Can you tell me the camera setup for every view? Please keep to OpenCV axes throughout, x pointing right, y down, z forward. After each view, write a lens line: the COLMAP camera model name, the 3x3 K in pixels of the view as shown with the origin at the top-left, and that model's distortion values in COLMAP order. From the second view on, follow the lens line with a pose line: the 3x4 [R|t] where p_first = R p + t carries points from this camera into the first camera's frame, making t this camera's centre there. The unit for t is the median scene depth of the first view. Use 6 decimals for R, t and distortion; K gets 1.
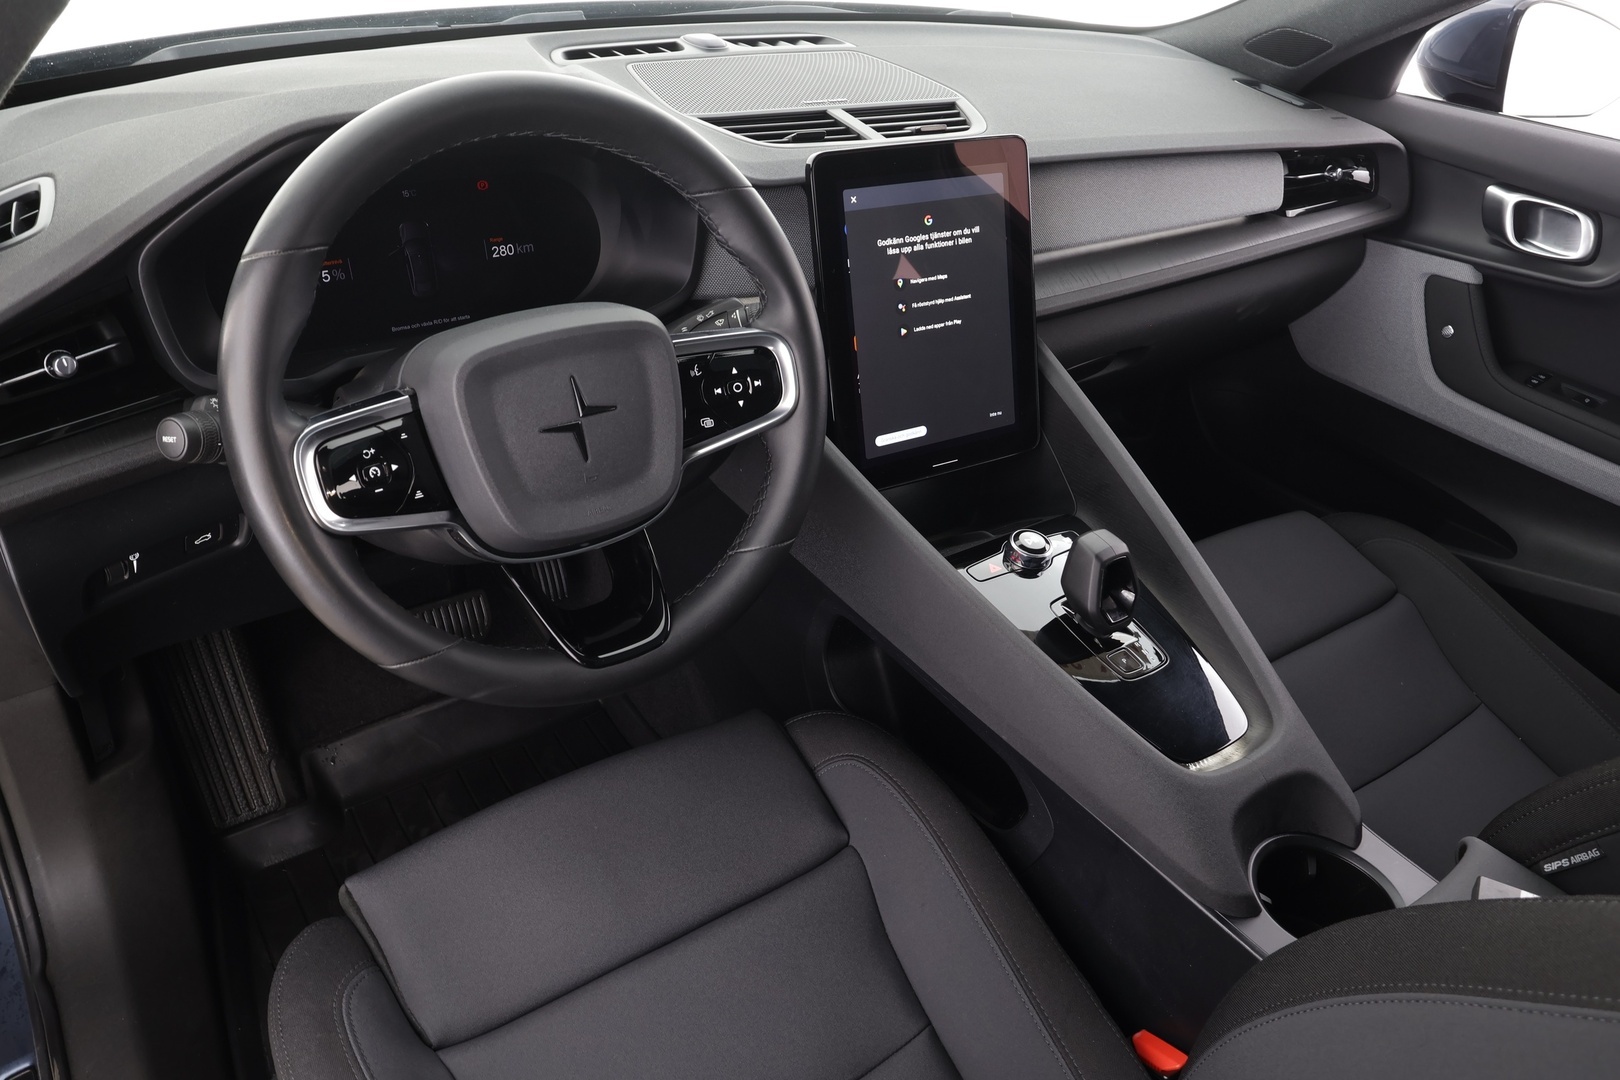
lens RADIAL K [[1203.0, 0, 809.9], [0, 1203.0, 536.2], [0, 0, 1]] dist [0.030207, -0.003280]
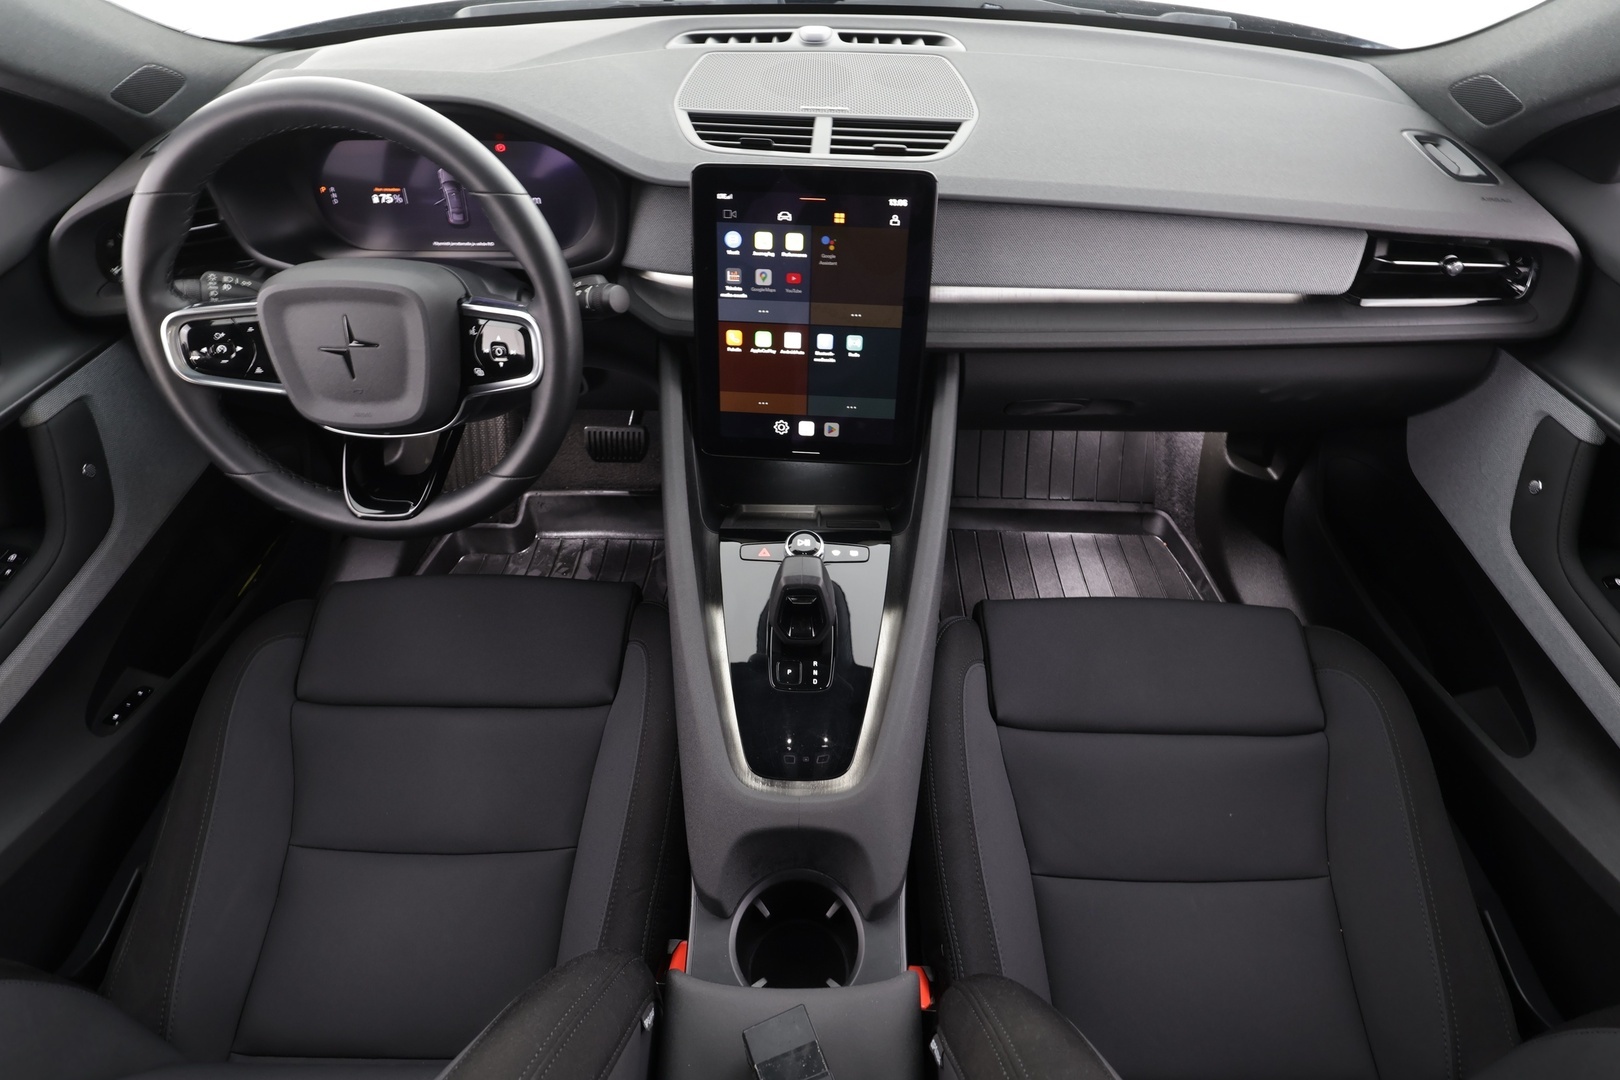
lens RADIAL K [[882.8, 0, 811.0], [0, 882.8, 543.2], [0, 0, 1]] dist [0.012550, -0.000883]
pose [[0.804311, 0.366715, -0.467551, 0.630009], [-0.268344, 0.926206, 0.264829, -0.238981], [0.530165, -0.087540, 0.843363, 0.319488]]
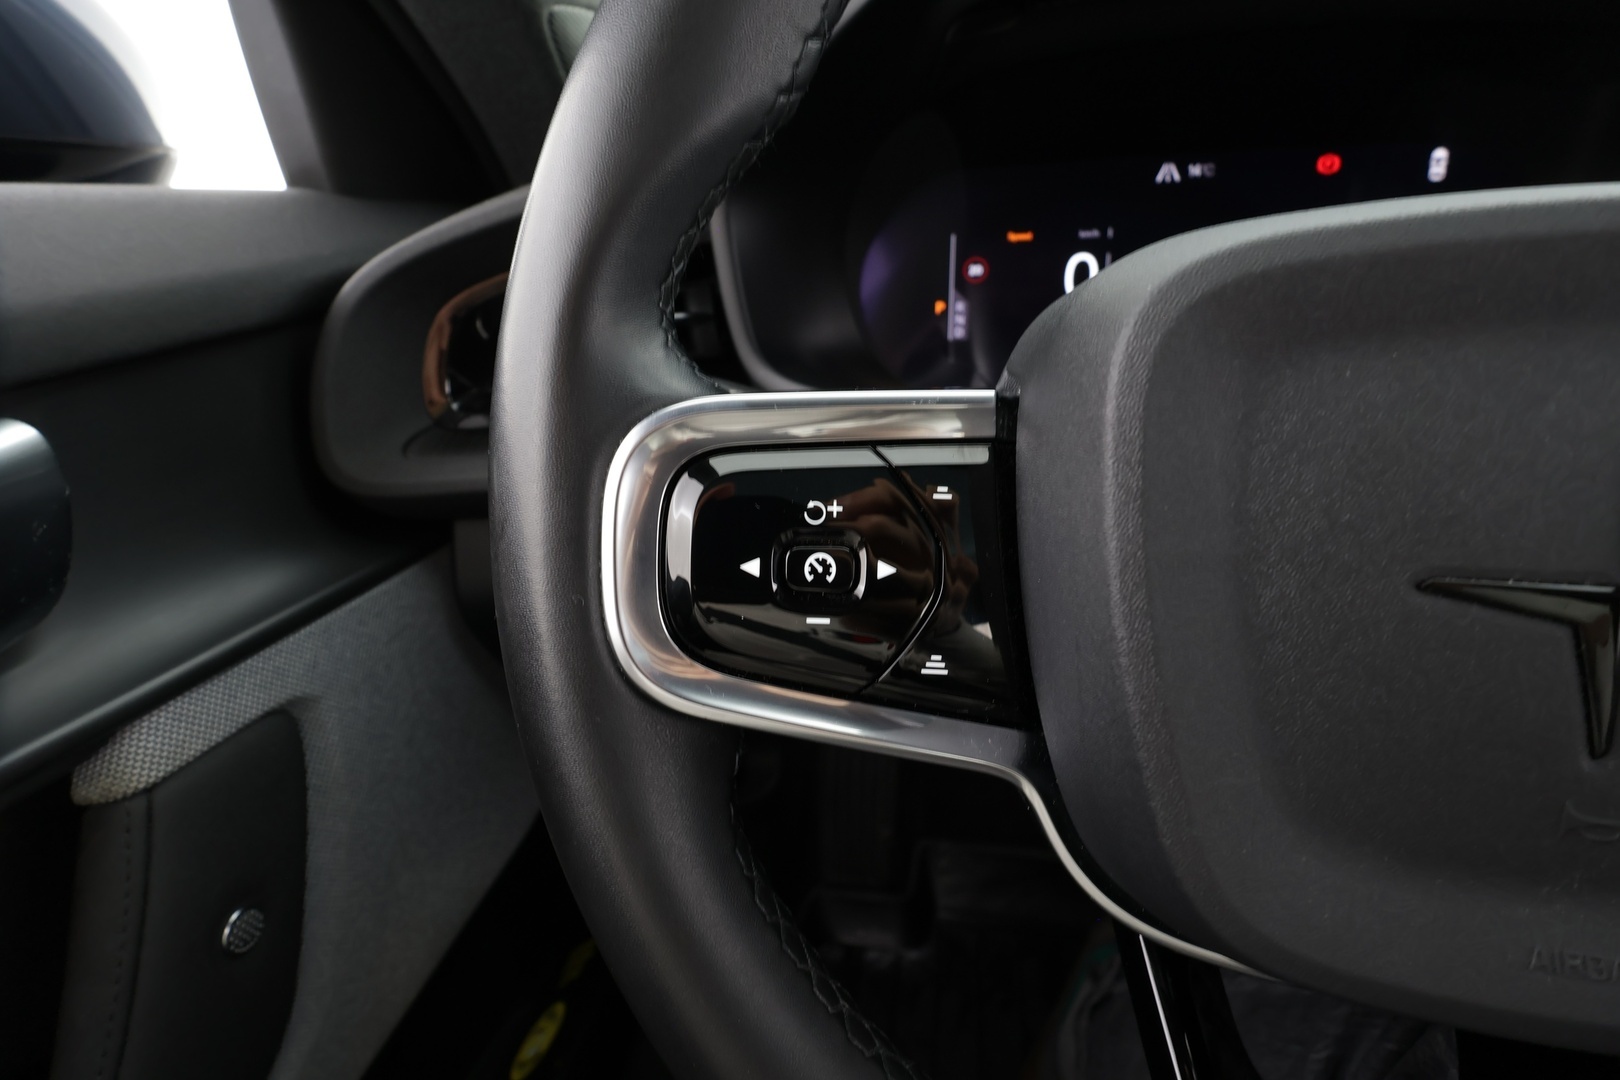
lens RADIAL K [[759.8, 0, 807.9], [0, 759.8, 501.4], [0, 0, 1]] dist [0.003853, 0.000133]
pose [[0.688649, 0.176452, -0.703298, -0.158145], [-0.300418, 0.952206, -0.055259, -0.043086], [0.659934, 0.249337, 0.708744, 0.622923]]
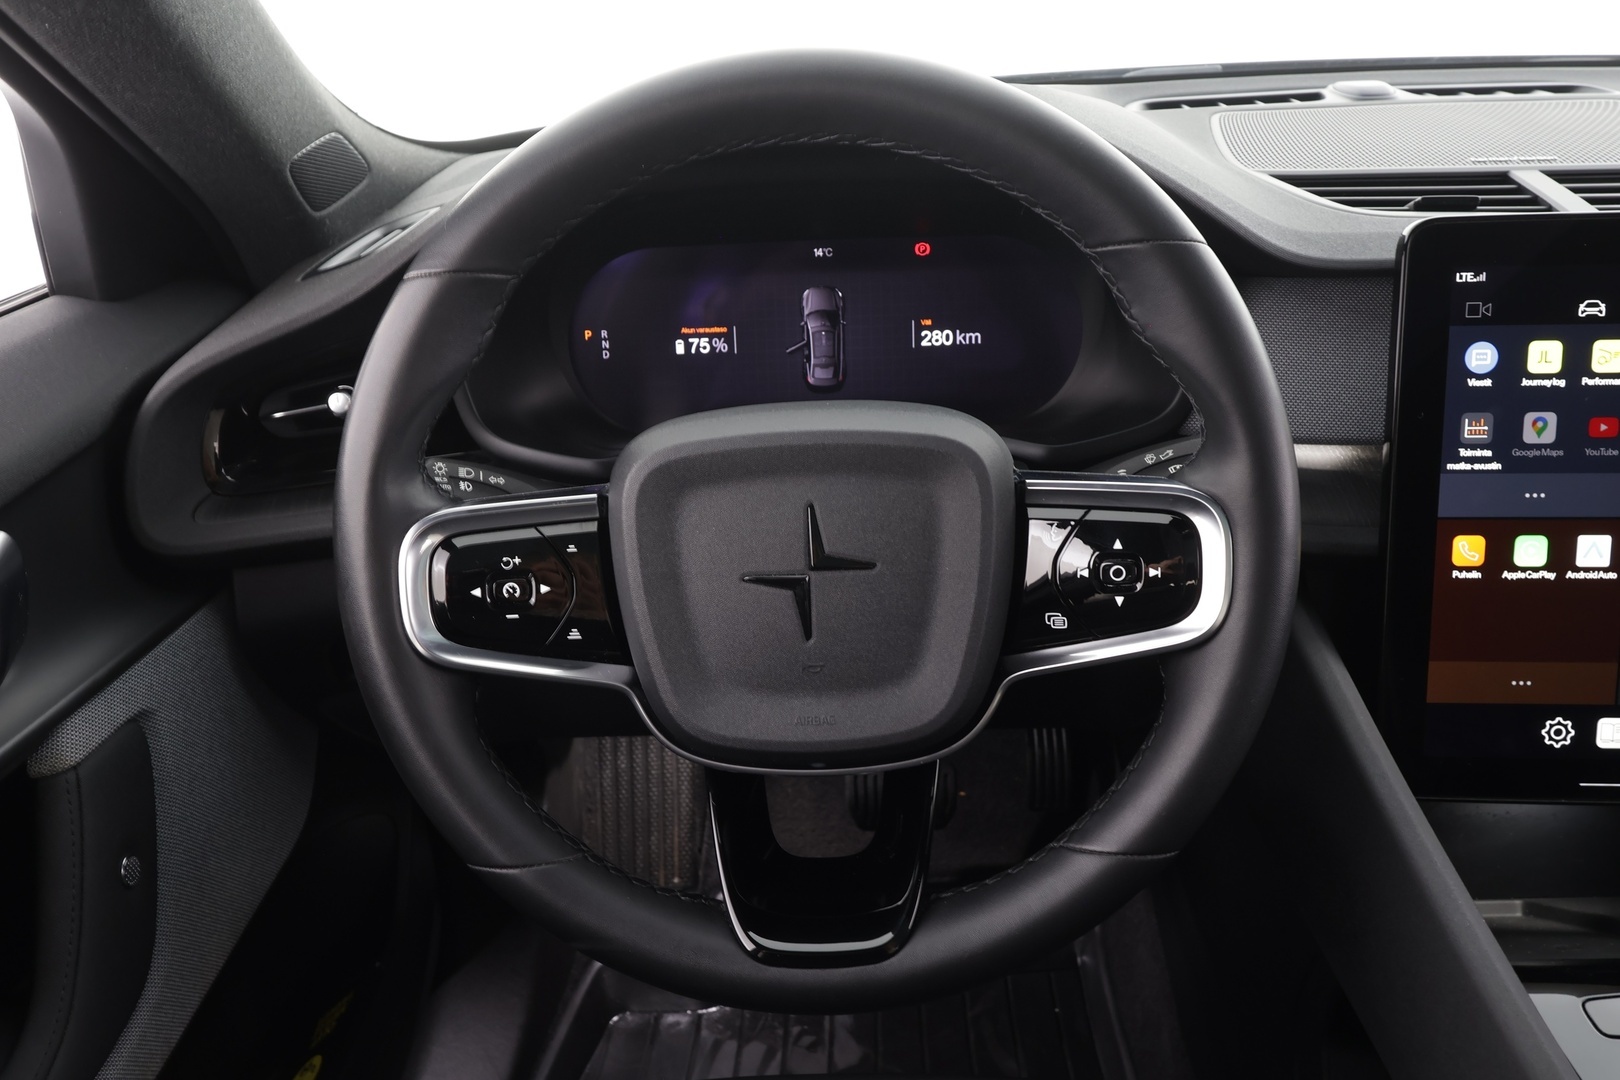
lens RADIAL K [[1248.5, 0, 808.4], [0, 1248.5, 545.9], [0, 0, 1]] dist [0.001299, 0.003539]
pose [[0.804271, 0.174635, -0.568024, 0.141883], [-0.237153, 0.970755, -0.037335, -0.068437], [0.544892, 0.164736, 0.822165, 0.363333]]
